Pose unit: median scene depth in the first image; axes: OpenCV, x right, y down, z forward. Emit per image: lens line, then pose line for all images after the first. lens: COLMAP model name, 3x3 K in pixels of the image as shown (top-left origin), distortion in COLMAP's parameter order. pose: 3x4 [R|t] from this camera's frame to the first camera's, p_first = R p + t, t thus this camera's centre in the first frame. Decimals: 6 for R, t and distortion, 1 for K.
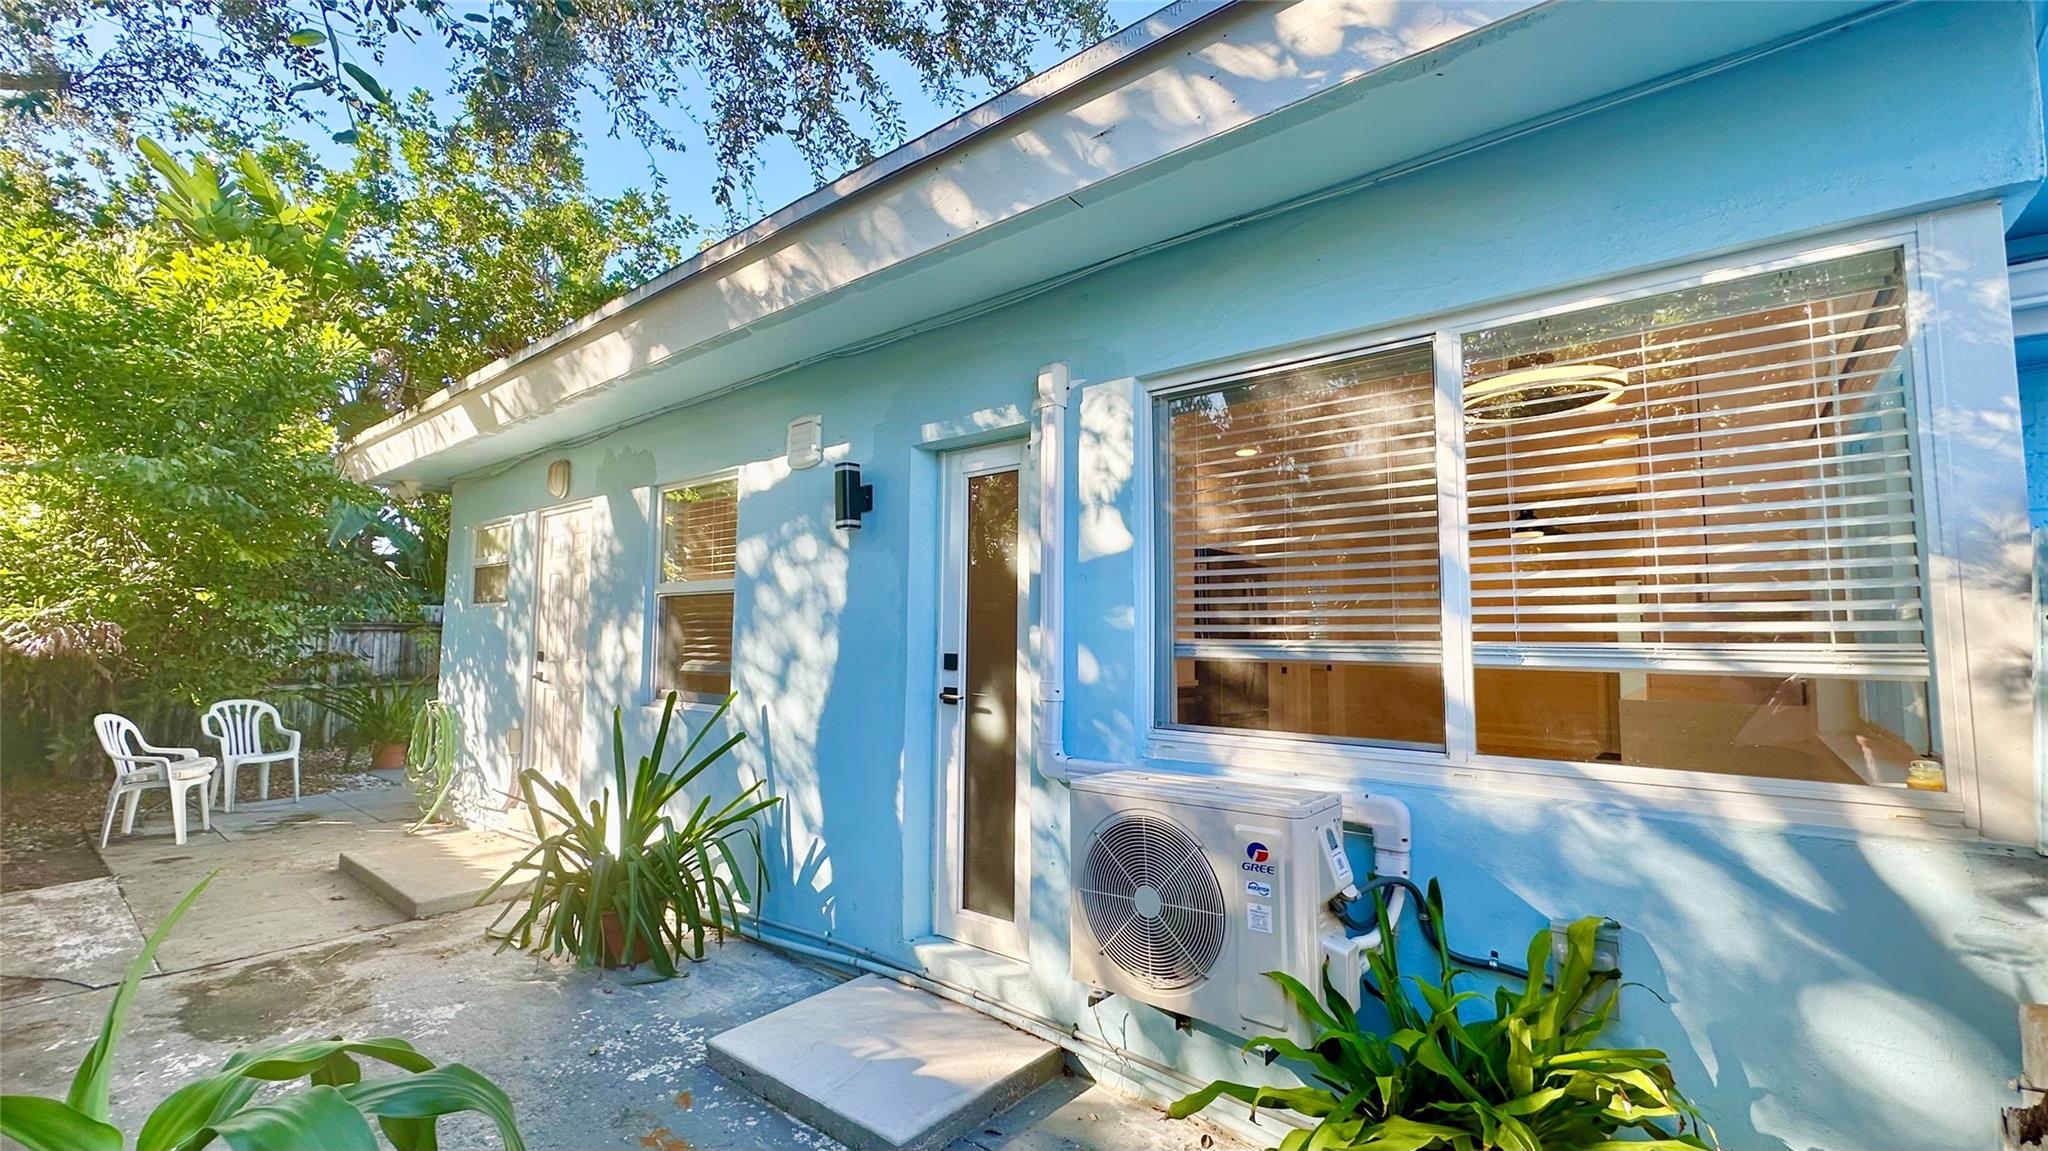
lens RADIAL K [[840.1, 0, 1024.0], [0, 840.1, 575.5], [0, 0, 1]] dist [-0.000093, 0.000239]
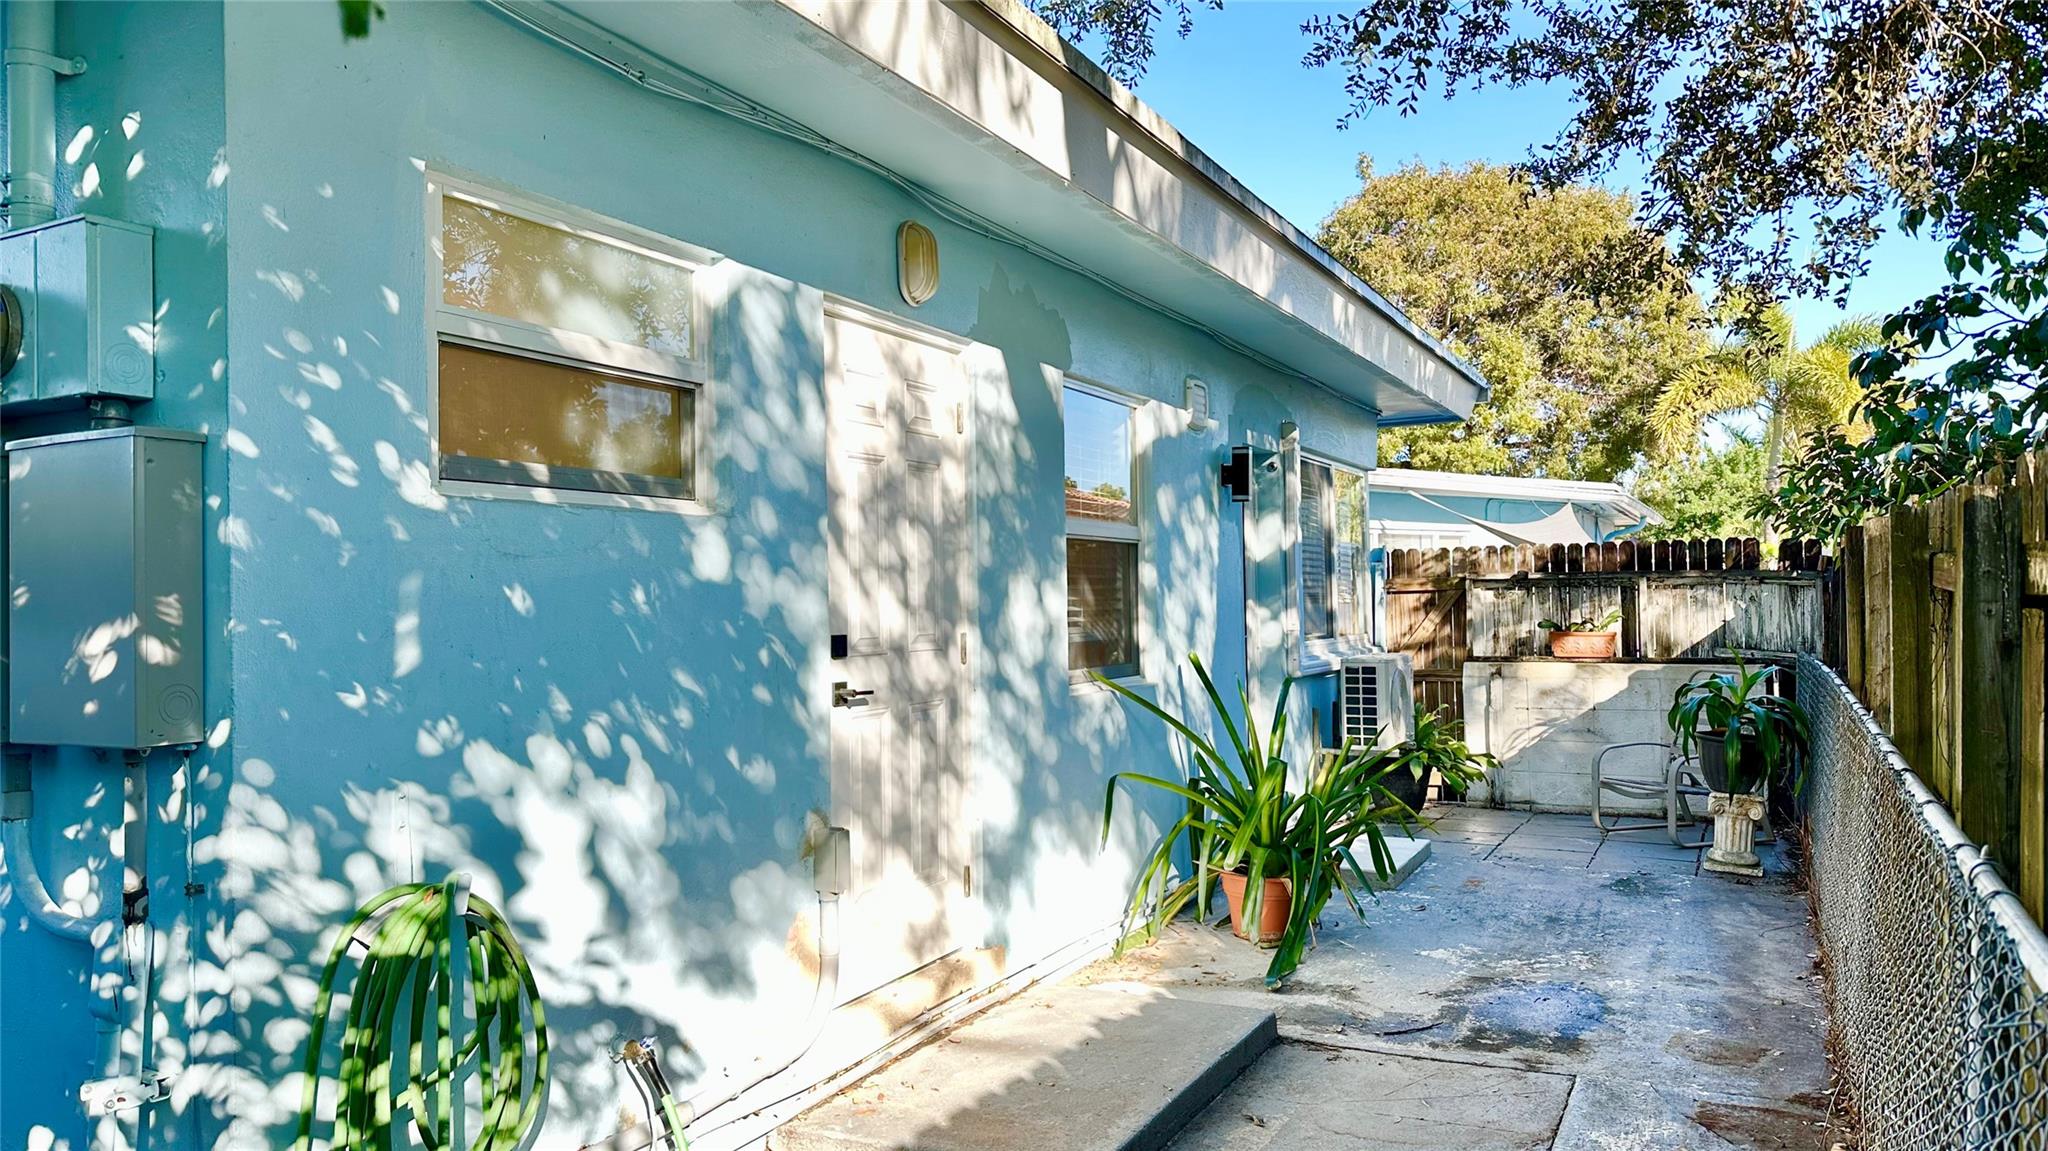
lens RADIAL K [[1432.3, 0, 1024.0], [0, 1432.3, 575.5], [0, 0, 1]] dist [0.060994, -0.004967]
pose [[-0.212825, -0.001071, 0.977090, -1.870798], [-0.076519, 0.996947, -0.015575, 0.094703], [-0.974090, -0.078080, -0.212257, 1.538768]]
